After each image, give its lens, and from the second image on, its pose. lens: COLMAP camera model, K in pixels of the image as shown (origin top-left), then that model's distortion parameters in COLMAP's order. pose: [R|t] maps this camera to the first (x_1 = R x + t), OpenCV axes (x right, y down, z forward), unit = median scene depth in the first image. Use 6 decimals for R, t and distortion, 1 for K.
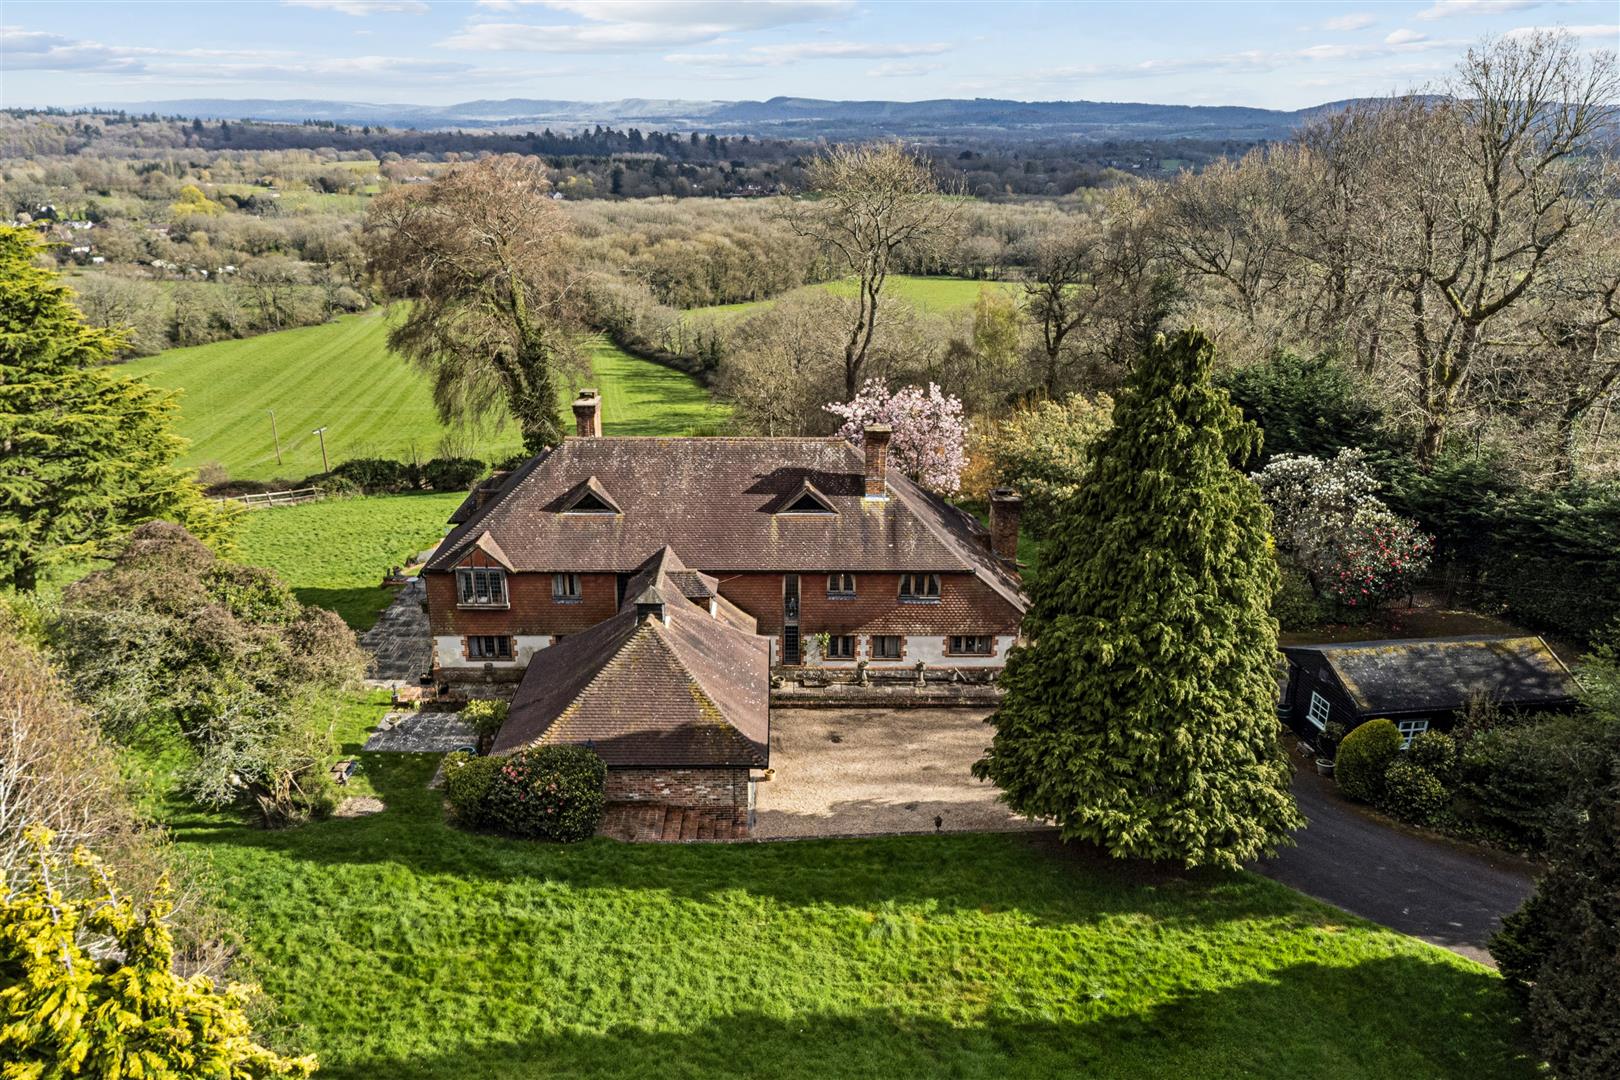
lens RADIAL K [[1227.6, 0, 778.2], [0, 1227.6, 596.7], [0, 0, 1]] dist [0.027320, 0.002162]
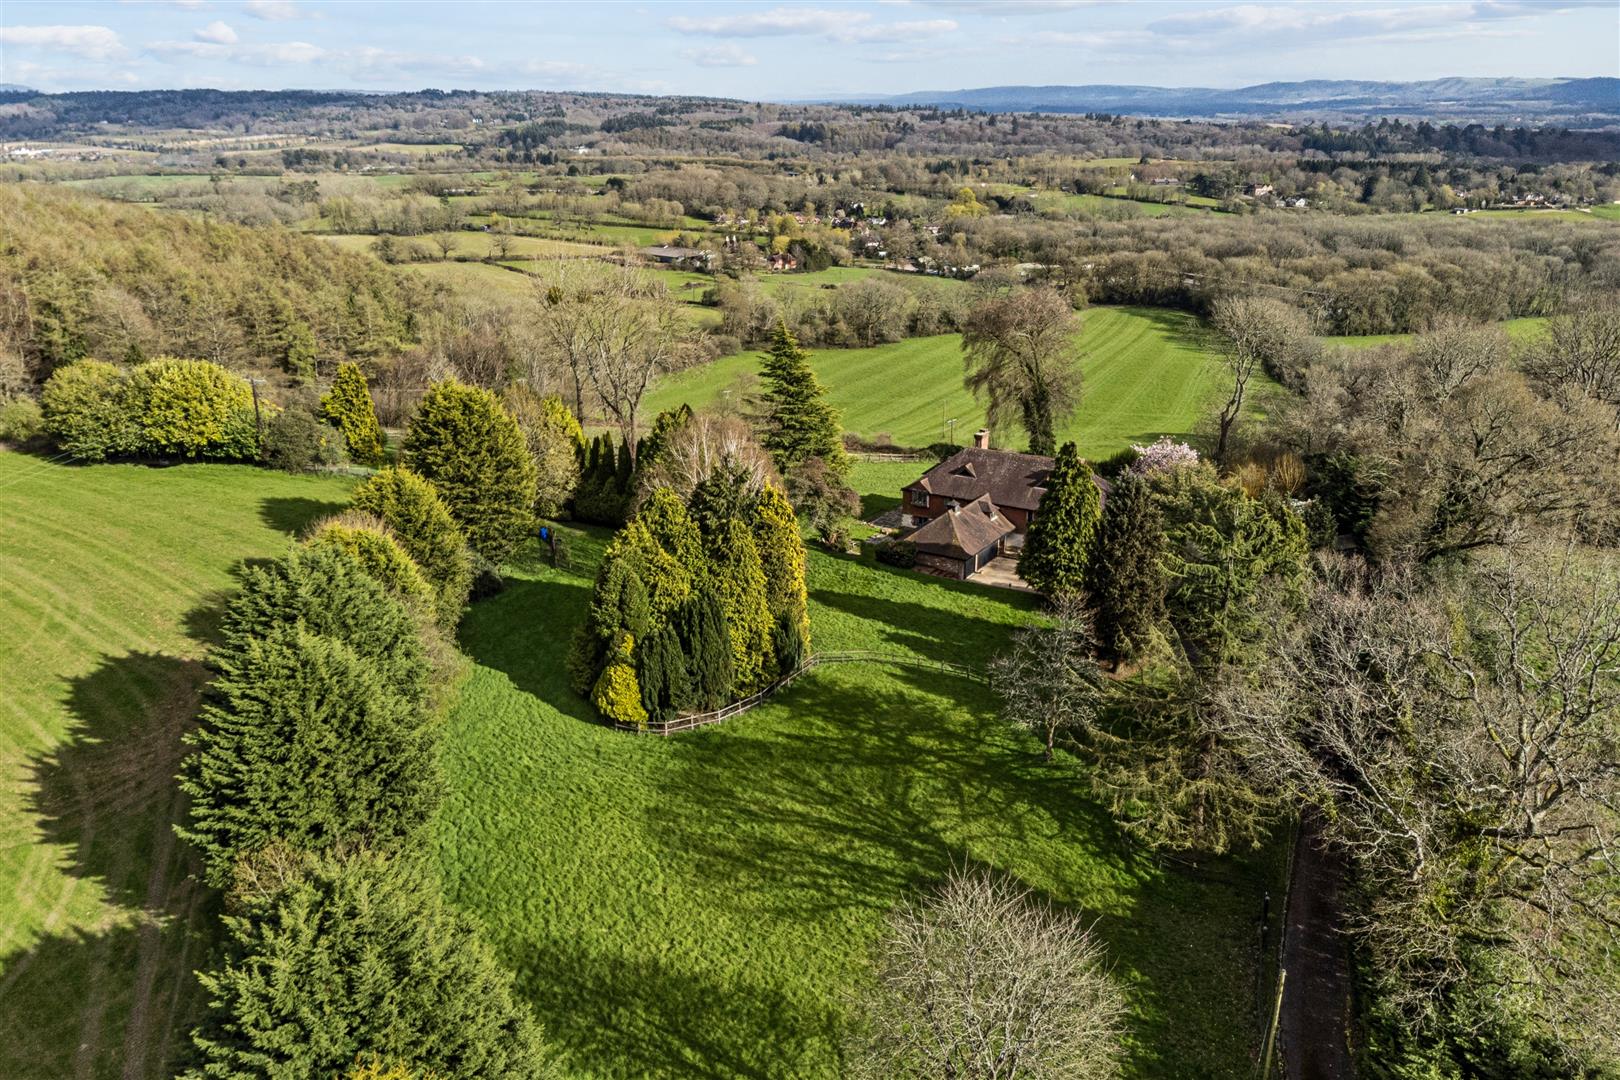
lens RADIAL K [[1291.9, 0, 810.0], [0, 1291.9, 540.0], [0, 0, 1]] dist [-0.010080, 0.034689]
pose [[0.850259, 0.167845, -0.498886, 0.091487], [-0.186234, 0.982418, 0.013123, 0.008603], [0.492317, 0.081752, 0.866568, -0.146108]]
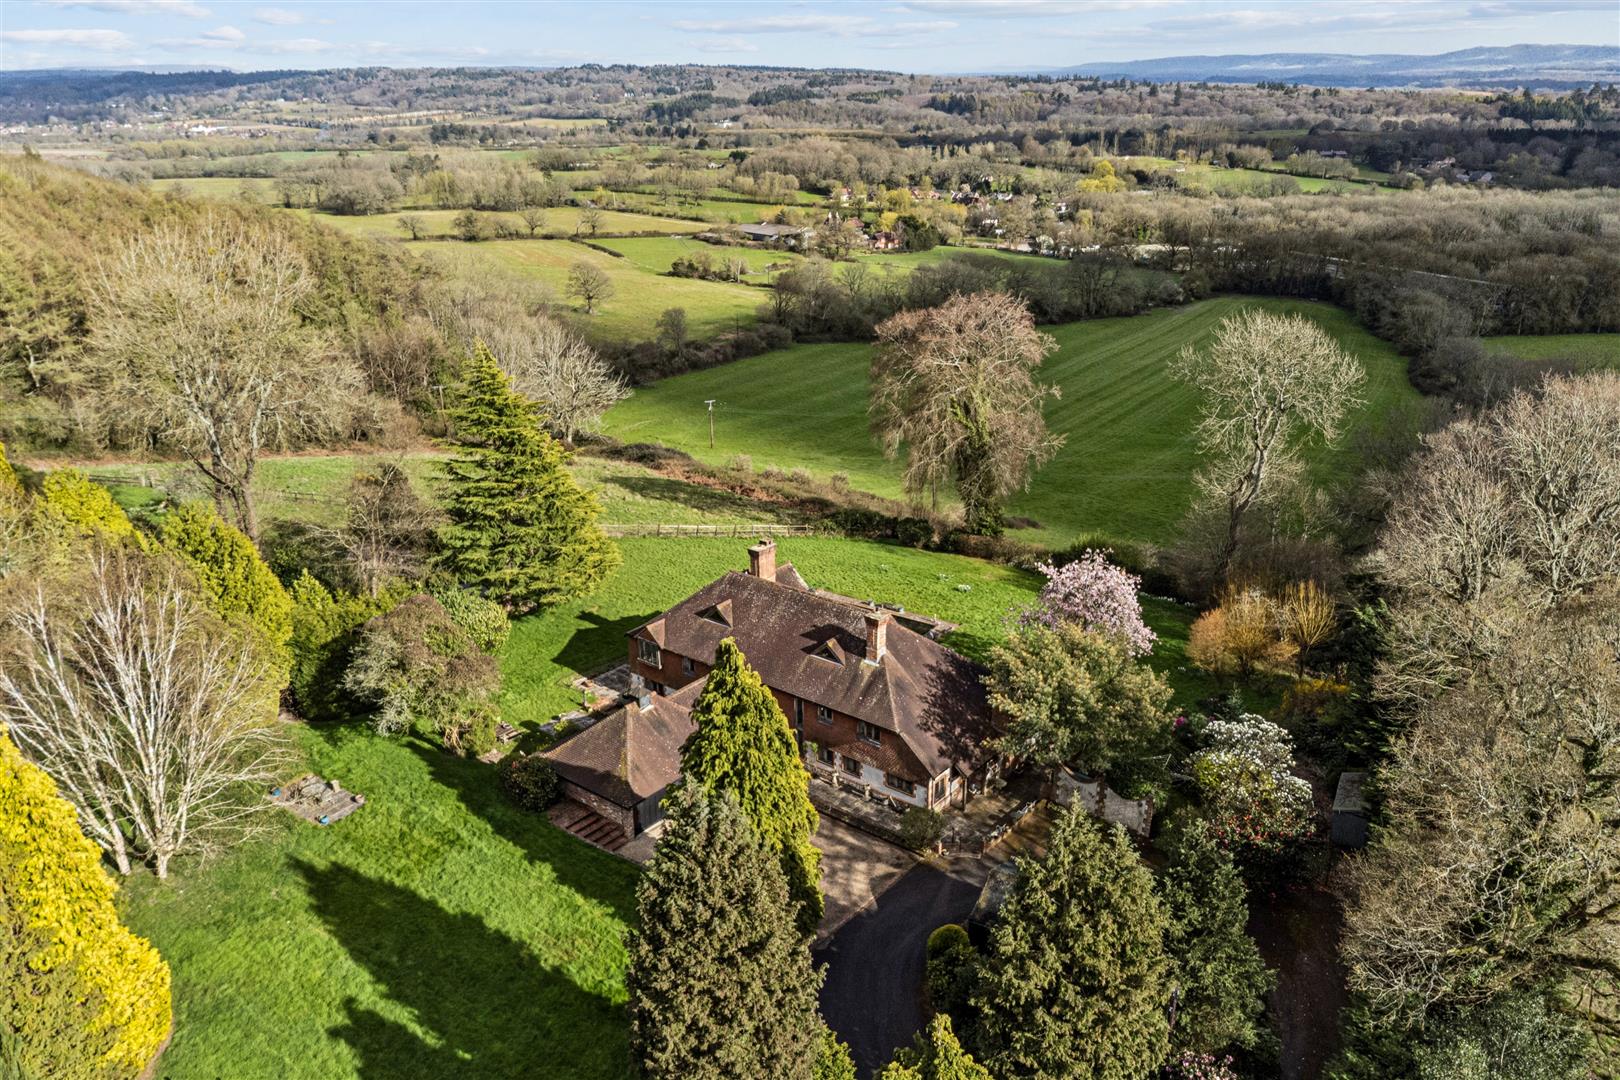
lens RADIAL K [[1275.7, 0, 816.0], [0, 1275.7, 567.4], [0, 0, 1]] dist [-0.037665, 0.081137]
pose [[0.778690, 0.218279, -0.588215, 0.083929], [-0.214572, 0.973648, 0.077254, -0.027632], [0.589577, 0.066058, 0.805006, -0.021229]]
